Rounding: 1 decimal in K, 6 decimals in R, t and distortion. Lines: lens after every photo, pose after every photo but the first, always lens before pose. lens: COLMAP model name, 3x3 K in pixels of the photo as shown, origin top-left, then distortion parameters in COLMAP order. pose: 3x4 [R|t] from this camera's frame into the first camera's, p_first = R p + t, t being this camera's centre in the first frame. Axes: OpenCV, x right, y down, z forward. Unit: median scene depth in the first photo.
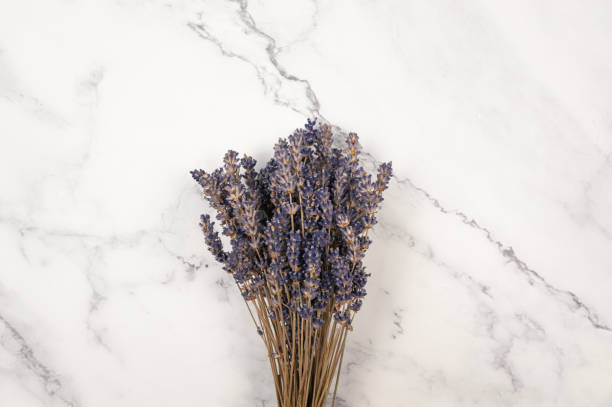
lens RADIAL K [[441.6, 0, 306.0], [0, 441.6, 203.5], [0, 0, 1]] dist [-0.000467, -0.001346]
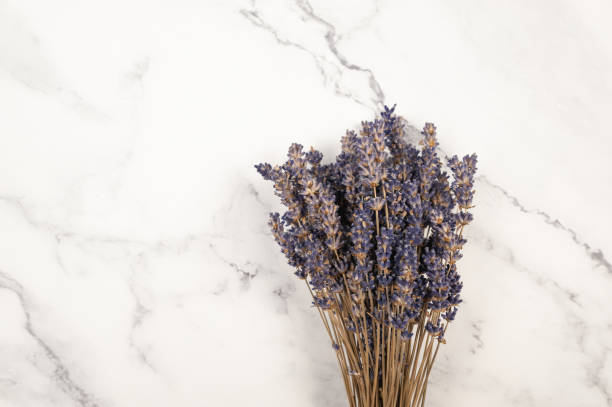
lens RADIAL K [[441.6, 0, 306.0], [0, 441.6, 203.5], [0, 0, 1]] dist [-0.000467, -0.001346]
pose [[0.999947, -0.010325, 0.000526, -0.136974], [0.010338, 0.999062, -0.042060, 0.037058], [-0.000091, 0.042063, 0.999115, 0.095936]]
